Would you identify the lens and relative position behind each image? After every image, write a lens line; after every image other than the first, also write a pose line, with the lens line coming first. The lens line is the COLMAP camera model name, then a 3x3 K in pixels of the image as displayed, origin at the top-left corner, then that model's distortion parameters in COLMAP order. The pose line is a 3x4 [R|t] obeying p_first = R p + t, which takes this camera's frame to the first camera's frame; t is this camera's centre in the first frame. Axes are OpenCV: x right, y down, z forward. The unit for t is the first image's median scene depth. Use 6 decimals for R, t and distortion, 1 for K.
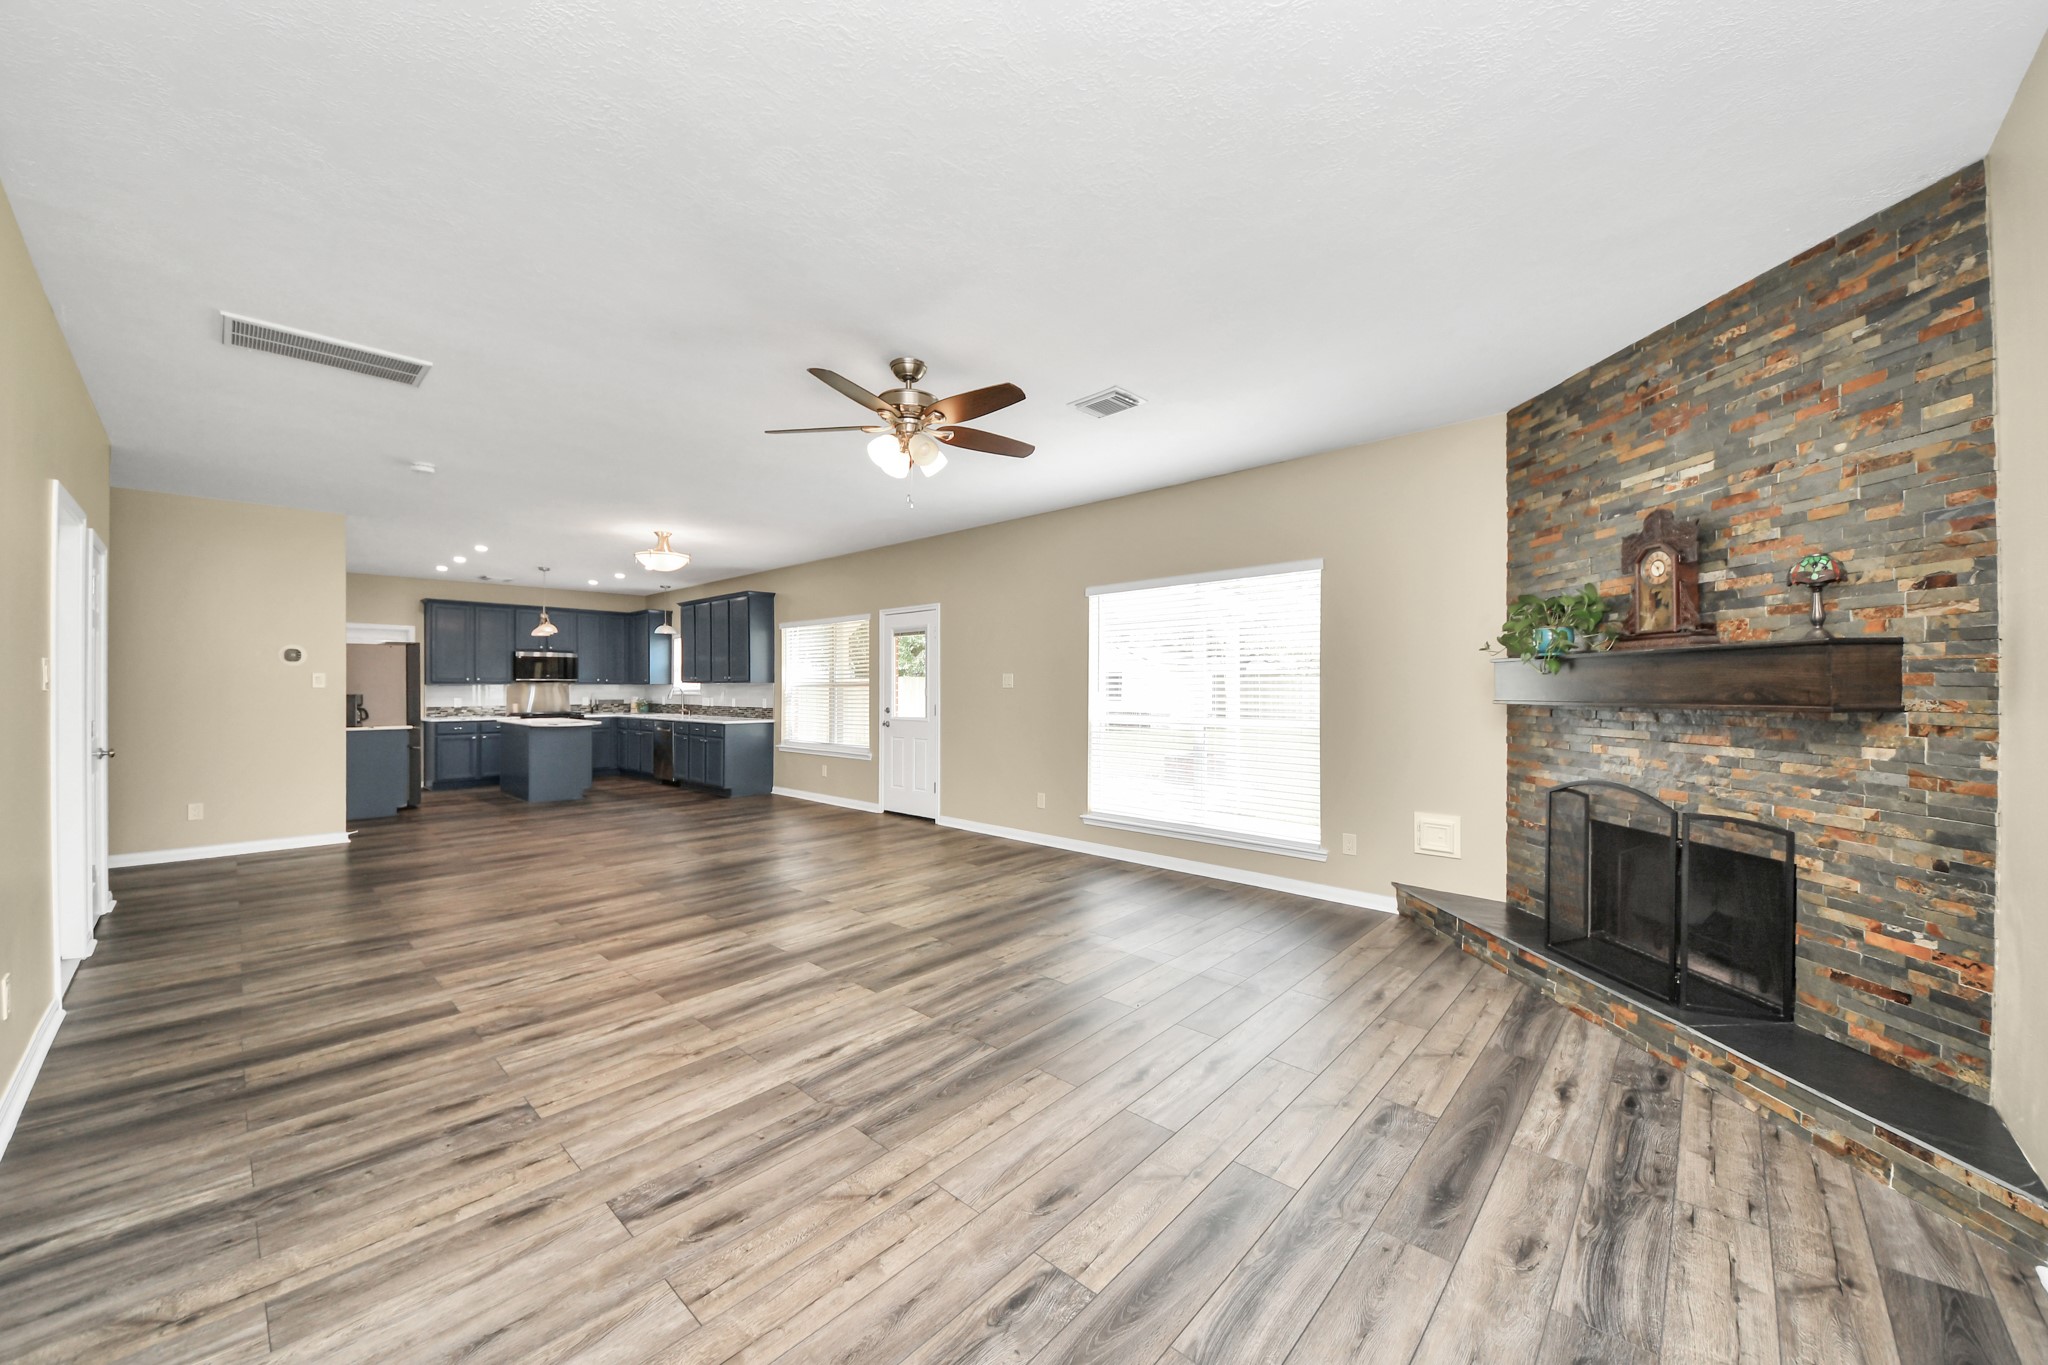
lens RADIAL K [[763.8, 0, 1005.8], [0, 763.8, 678.4], [0, 0, 1]] dist [-0.011391, -0.000298]
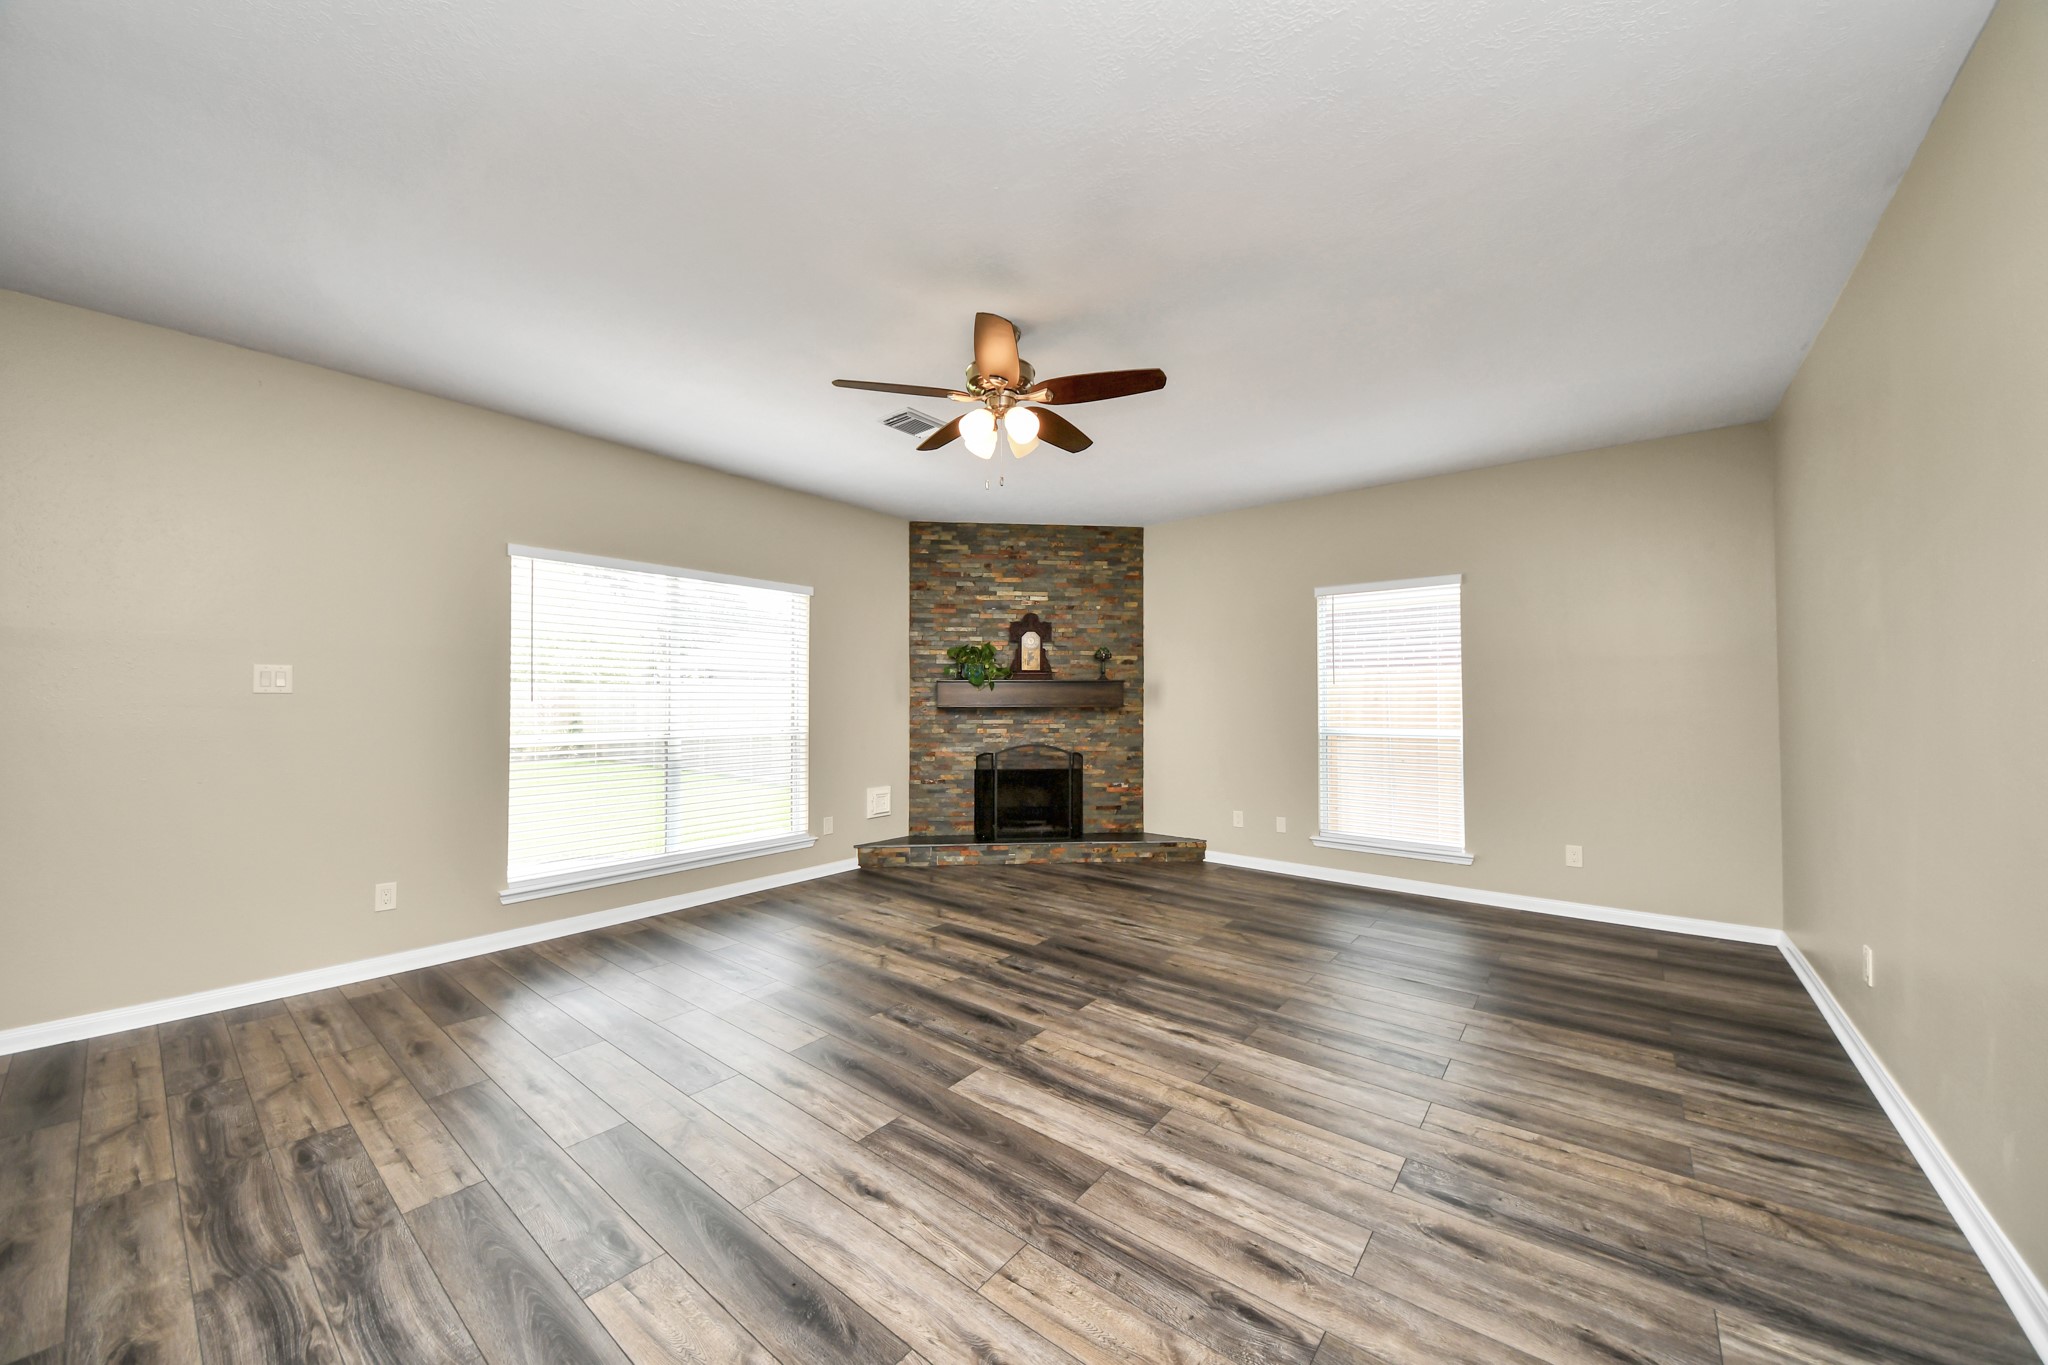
lens RADIAL K [[732.8, 0, 1019.0], [0, 732.8, 673.4], [0, 0, 1]] dist [0.014282, -0.000619]
pose [[-0.079614, 0.029663, 0.996384, -1.355083], [-0.011497, 0.999463, -0.030673, 0.008346], [-0.996760, -0.013898, -0.079230, 1.399000]]
